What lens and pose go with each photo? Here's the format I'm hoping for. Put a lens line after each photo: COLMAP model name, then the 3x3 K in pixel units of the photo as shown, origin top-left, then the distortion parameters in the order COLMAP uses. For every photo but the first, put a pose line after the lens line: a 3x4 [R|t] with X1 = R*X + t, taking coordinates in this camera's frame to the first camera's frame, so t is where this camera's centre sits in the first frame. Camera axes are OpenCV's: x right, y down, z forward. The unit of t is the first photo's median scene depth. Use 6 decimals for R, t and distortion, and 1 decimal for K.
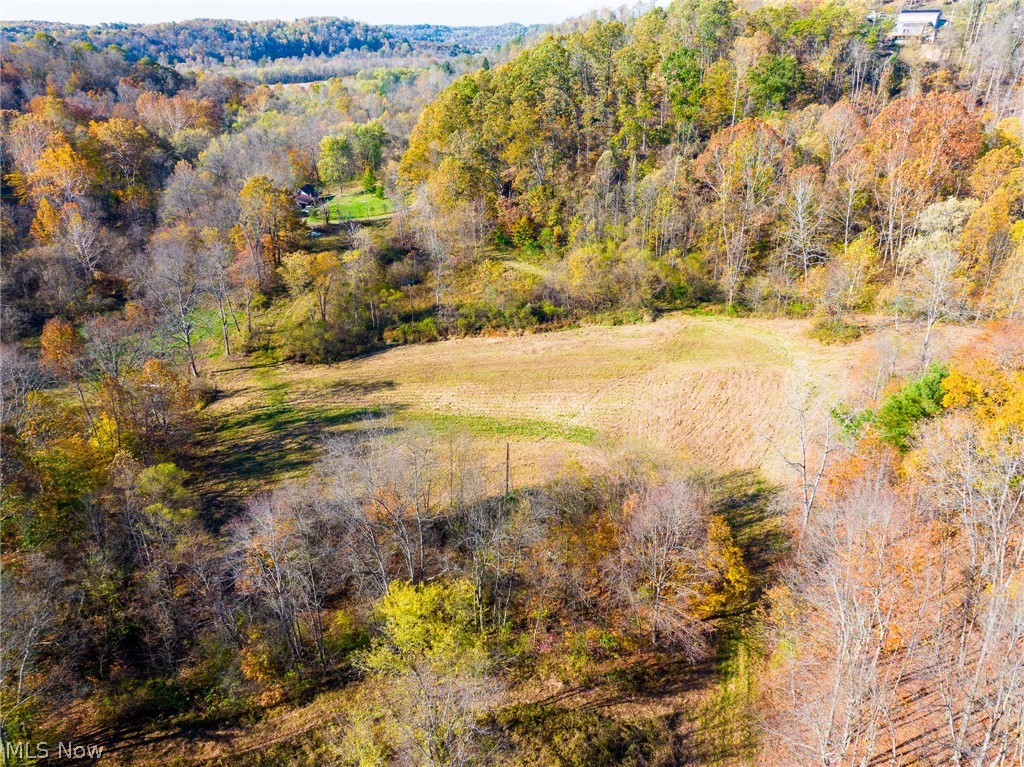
lens RADIAL K [[723.3, 0, 516.3], [0, 723.3, 386.3], [0, 0, 1]] dist [-0.039283, 0.010457]
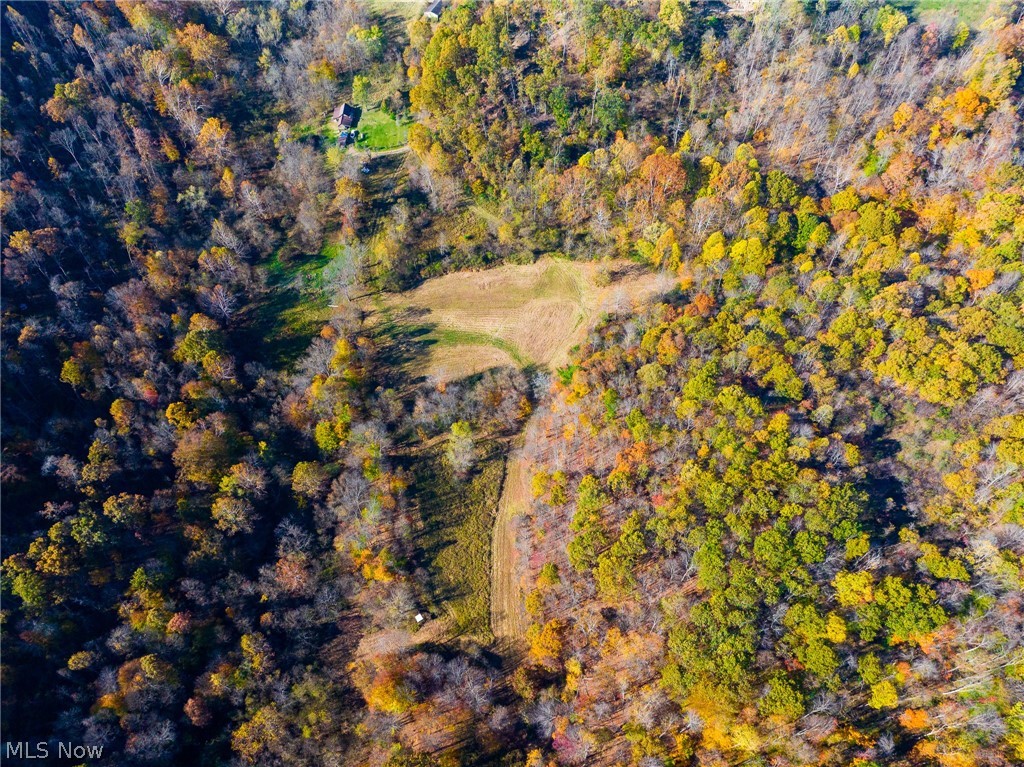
lens RADIAL K [[723.3, 0, 510.0], [0, 723.3, 382.7], [0, 0, 1]] dist [-0.039283, 0.010457]
pose [[0.999417, -0.033777, 0.004889, 0.081377], [0.026238, 0.852034, 0.522828, -0.944932], [-0.021825, -0.522395, 0.852424, -1.154704]]
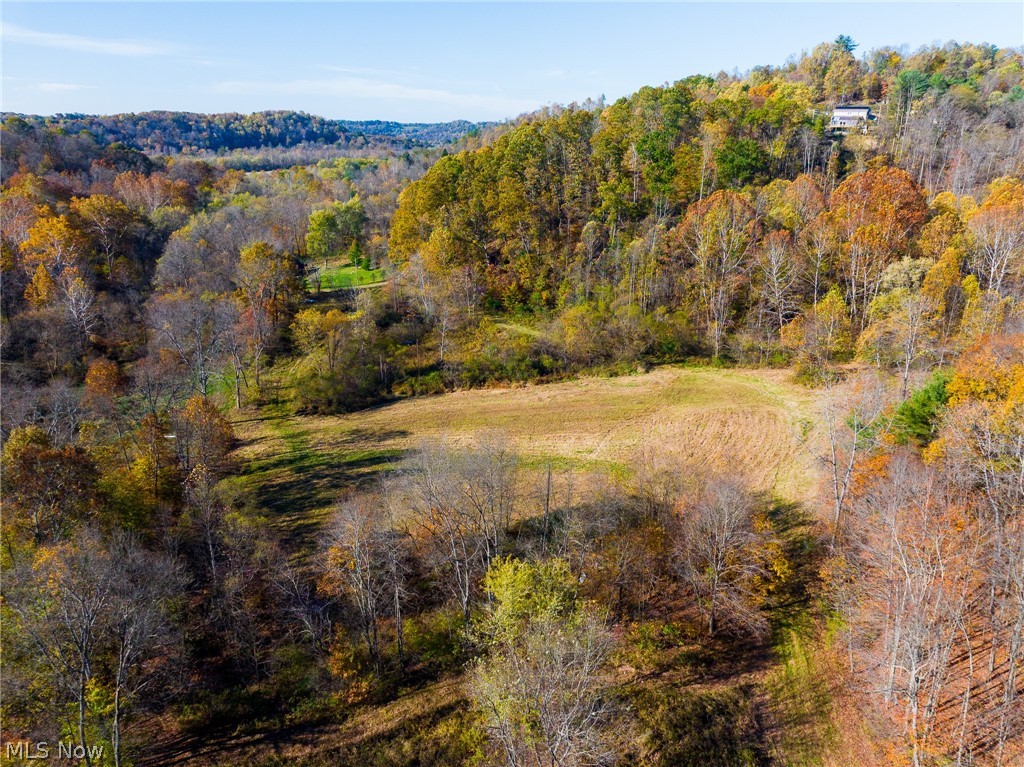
lens RADIAL K [[723.3, 0, 518.8], [0, 723.3, 377.1], [0, 0, 1]] dist [-0.039283, 0.010457]
pose [[0.997379, -0.009579, 0.071723, -0.071764], [0.018624, 0.991789, -0.126520, 0.045357], [-0.069922, 0.127524, 0.989368, -0.039583]]
